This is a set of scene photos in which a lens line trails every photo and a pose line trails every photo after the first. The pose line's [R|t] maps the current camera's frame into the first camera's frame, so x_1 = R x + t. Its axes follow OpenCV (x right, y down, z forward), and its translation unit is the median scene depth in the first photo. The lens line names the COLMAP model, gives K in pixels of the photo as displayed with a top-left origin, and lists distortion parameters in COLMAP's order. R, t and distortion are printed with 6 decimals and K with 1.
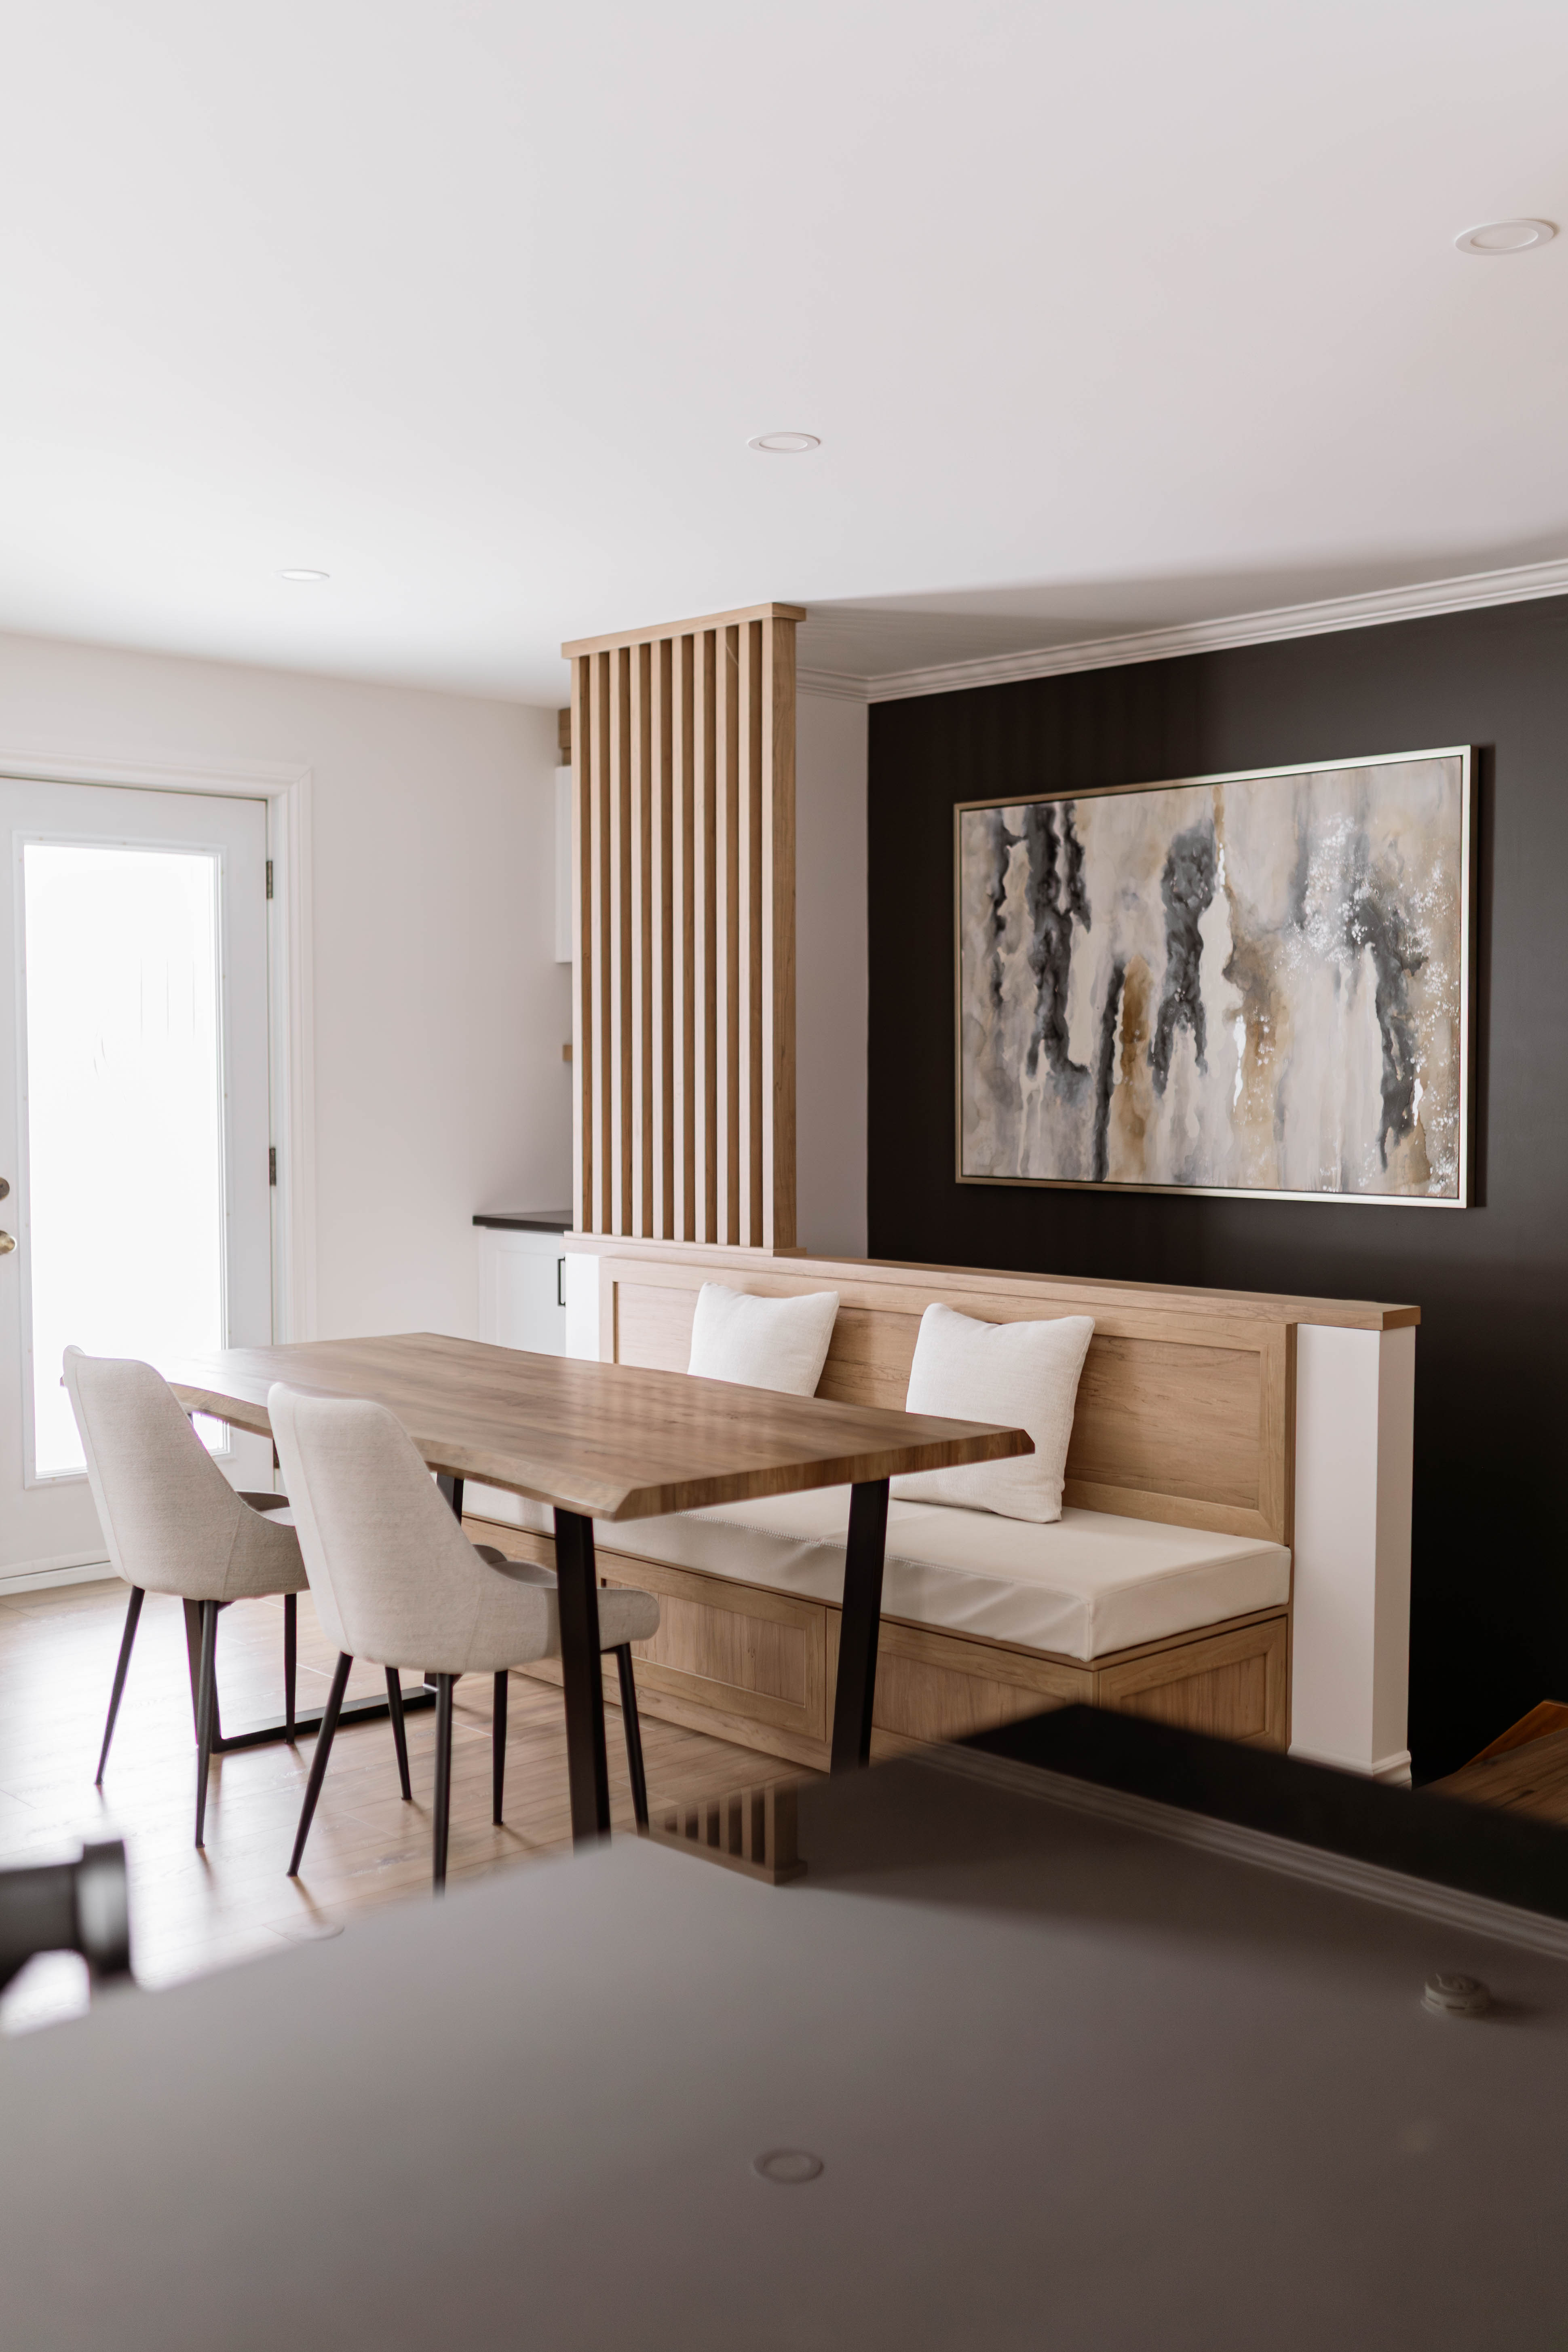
lens RADIAL K [[2253.5, 0, 756.6], [0, 2253.5, 1171.5], [0, 0, 1]] dist [-0.015511, 0.006165]
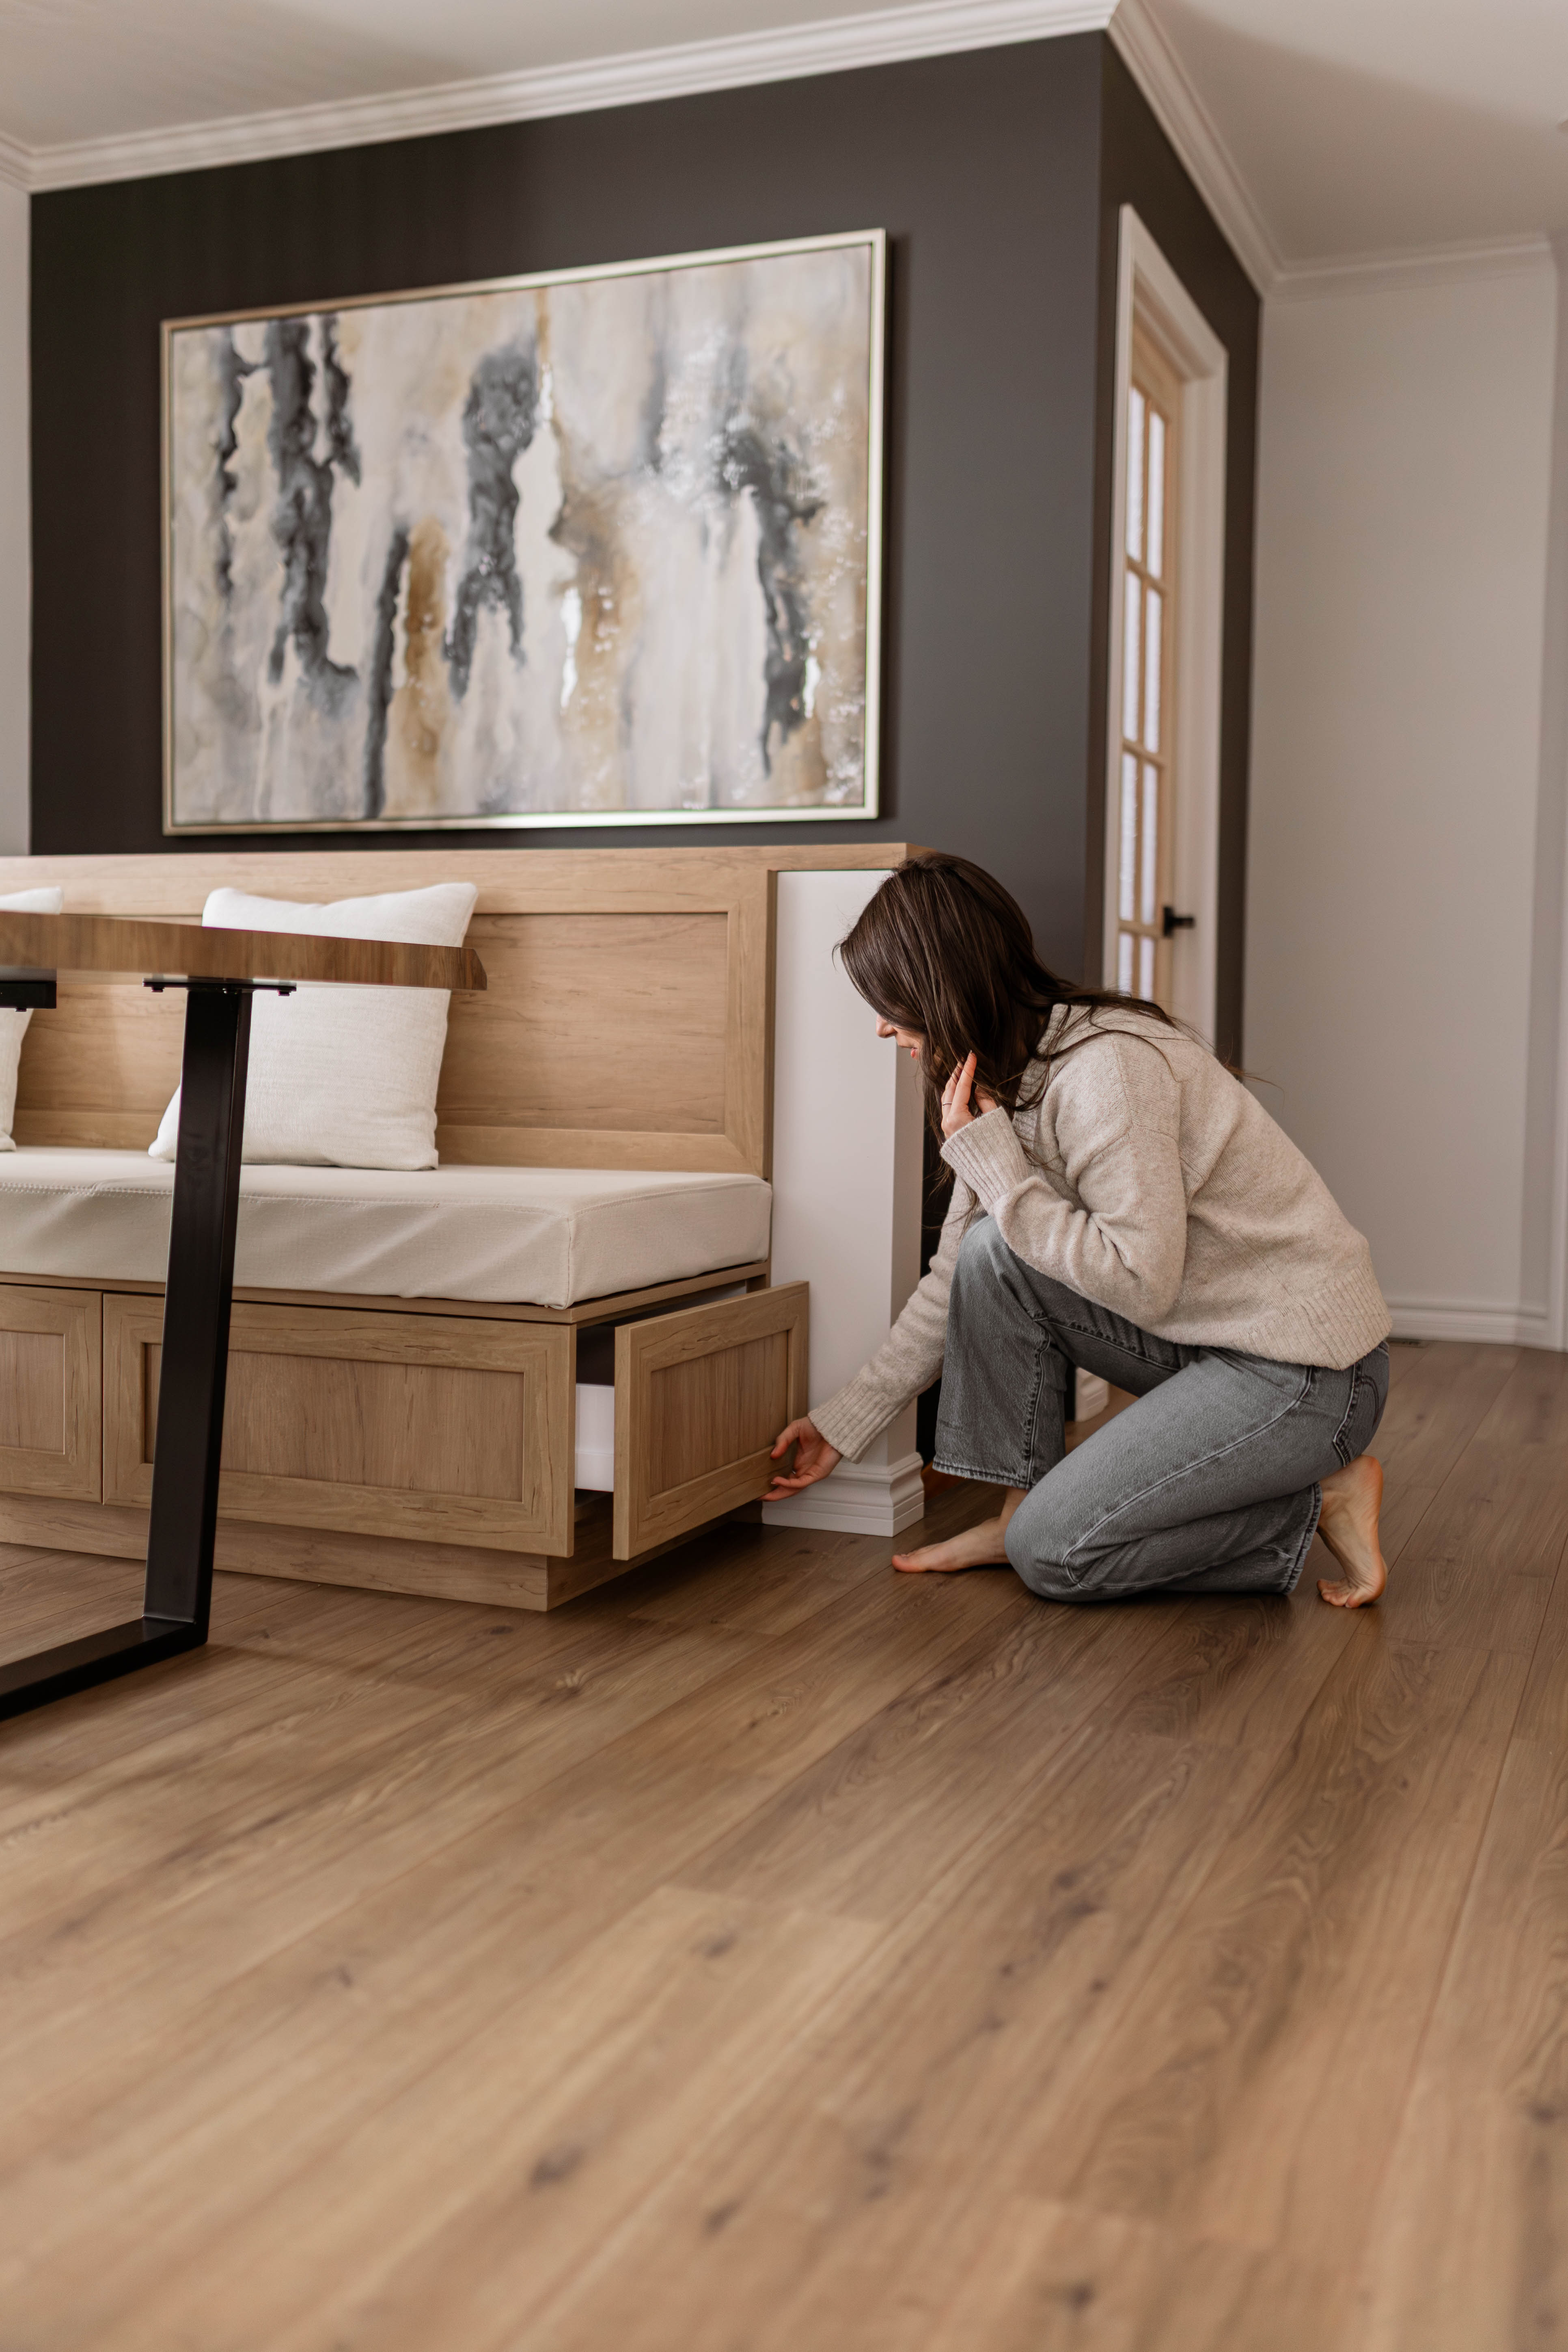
lens RADIAL K [[2253.7, 0, 756.6], [0, 2253.7, 1171.5], [0, 0, 1]] dist [-0.015511, 0.006165]
pose [[0.907594, -0.010095, 0.419727, -0.054118], [0.001597, 0.999787, 0.020593, 0.114563], [-0.419845, -0.018020, 0.907417, 0.266027]]
